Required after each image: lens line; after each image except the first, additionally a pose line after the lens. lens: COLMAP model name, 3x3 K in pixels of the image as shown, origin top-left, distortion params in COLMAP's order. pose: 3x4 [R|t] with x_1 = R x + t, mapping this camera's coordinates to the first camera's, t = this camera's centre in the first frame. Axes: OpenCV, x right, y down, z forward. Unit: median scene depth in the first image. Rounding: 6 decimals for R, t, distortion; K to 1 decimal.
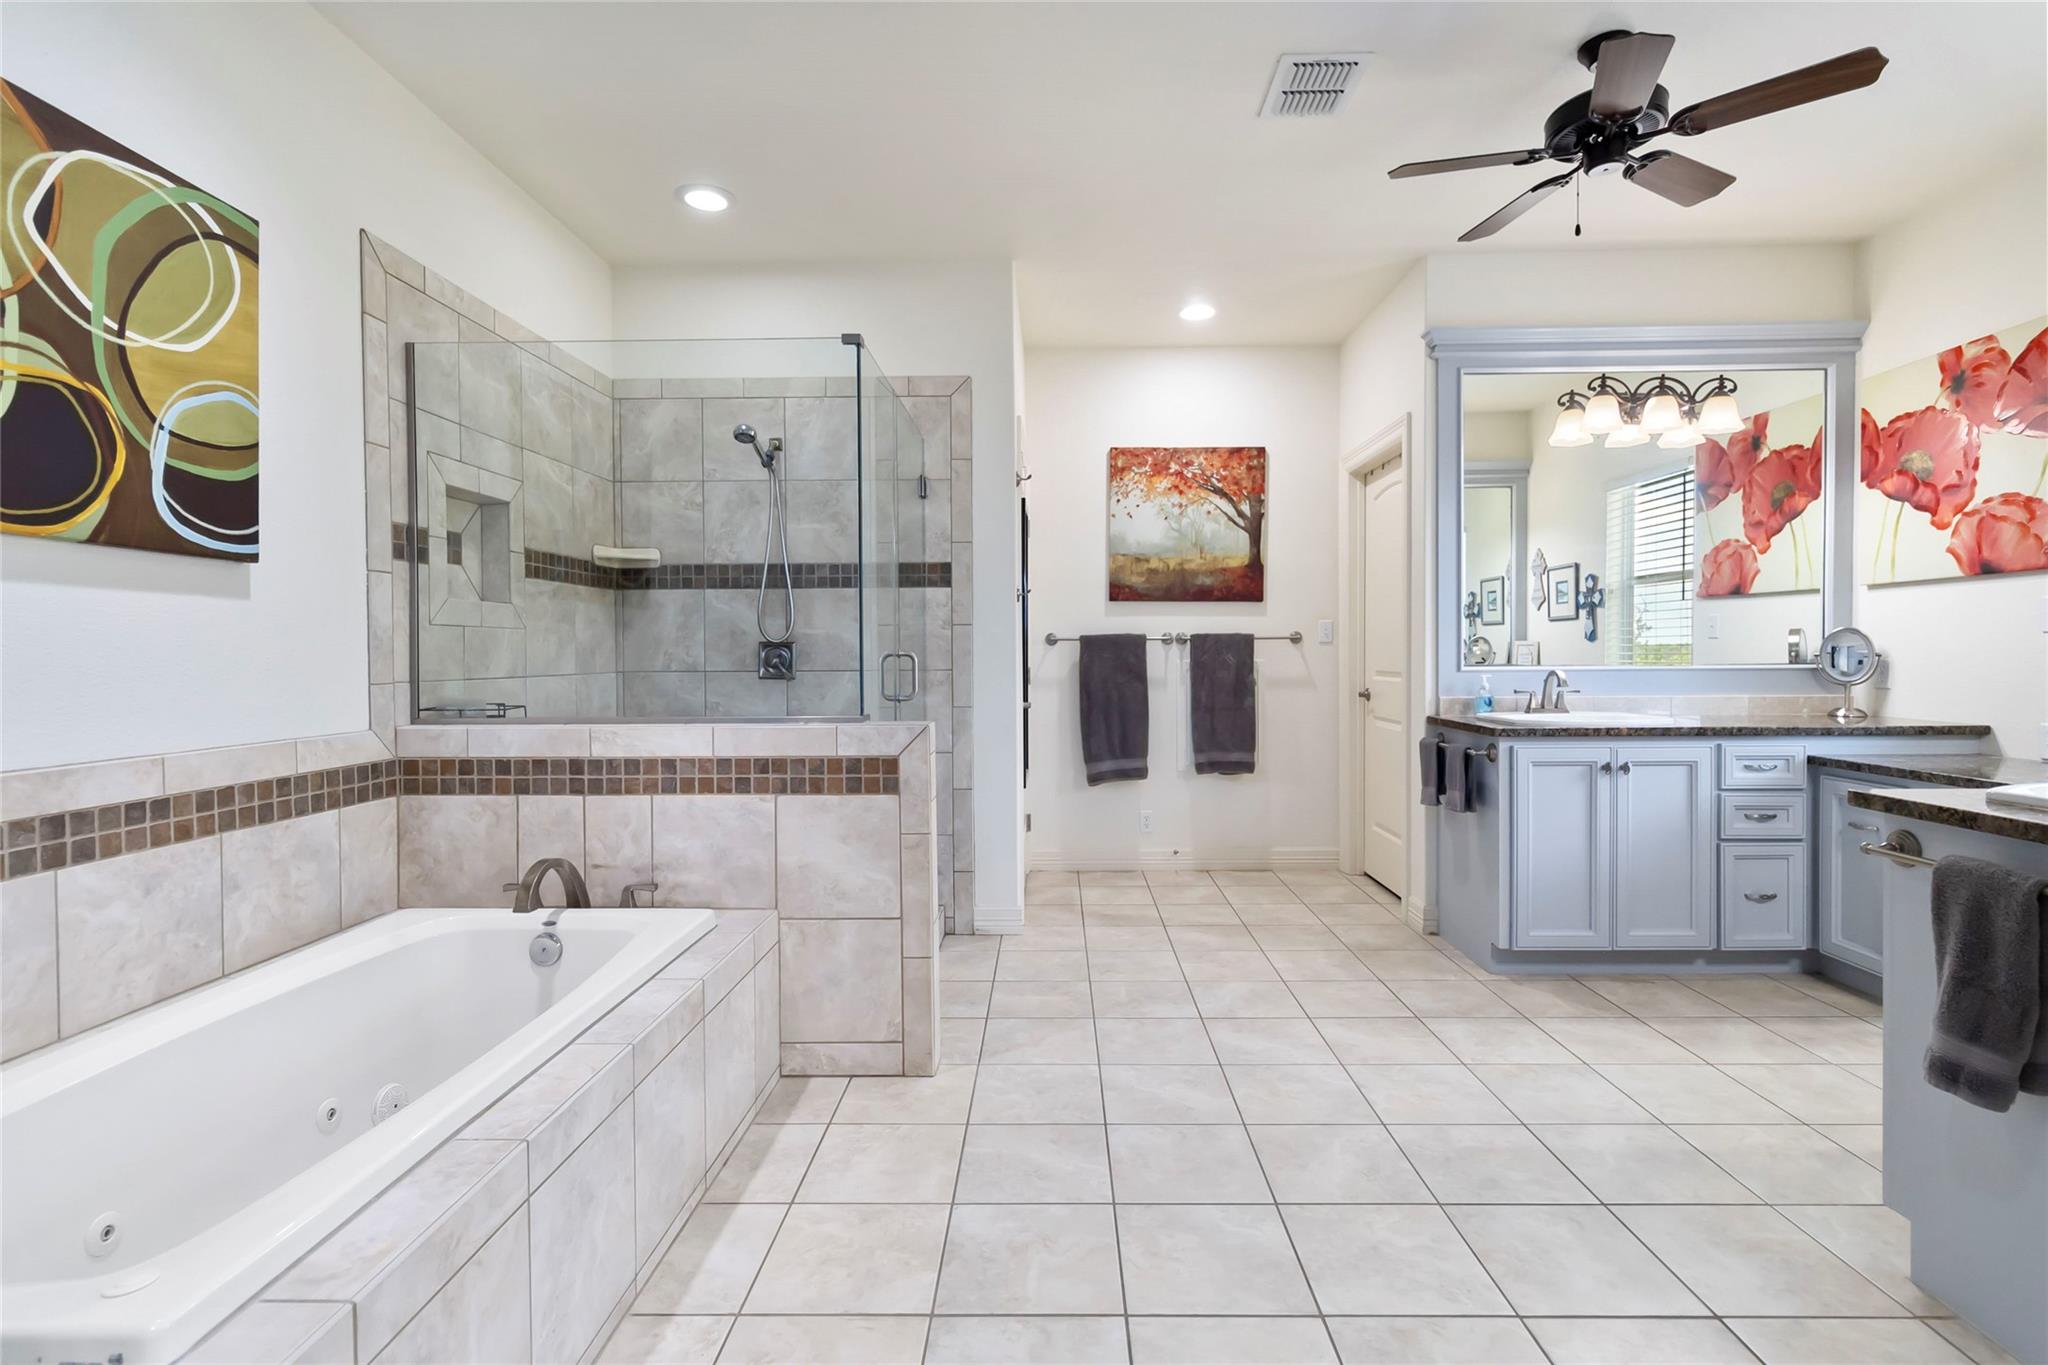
lens RADIAL K [[981.1, 0, 1024.6], [0, 981.1, 668.4], [0, 0, 1]] dist [0.001623, 0.000689]
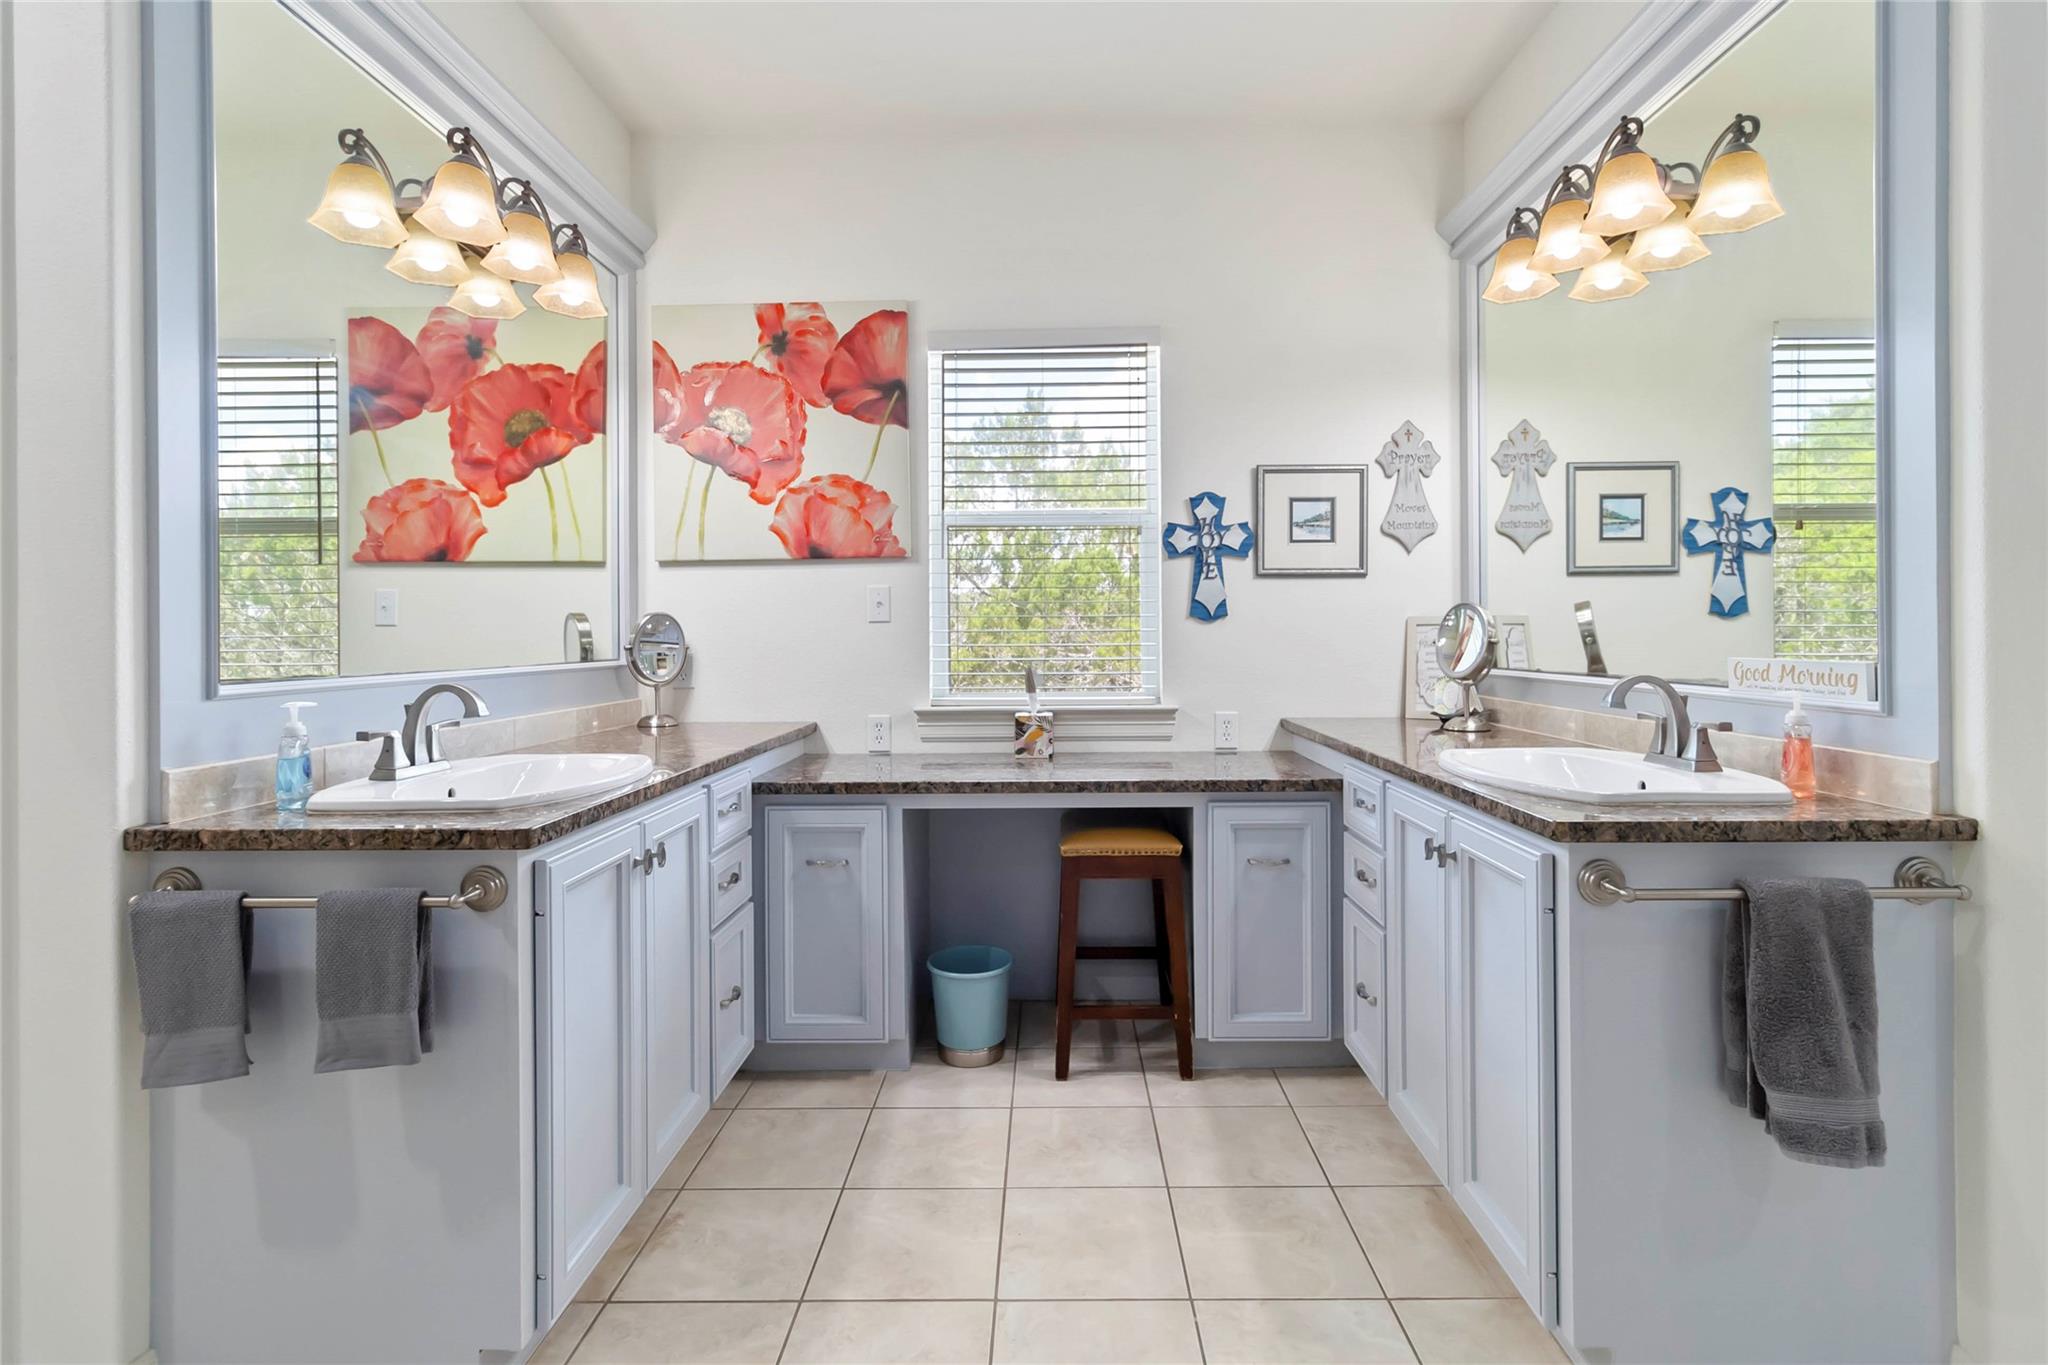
lens RADIAL K [[981.1, 0, 1028.3], [0, 981.1, 629.0], [0, 0, 1]] dist [0.001623, 0.000689]
pose [[-0.019465, 0.009247, 0.999768, 0.048997], [0.025392, 0.999639, -0.008751, -0.015597], [-0.999488, 0.025216, -0.019693, 0.774700]]
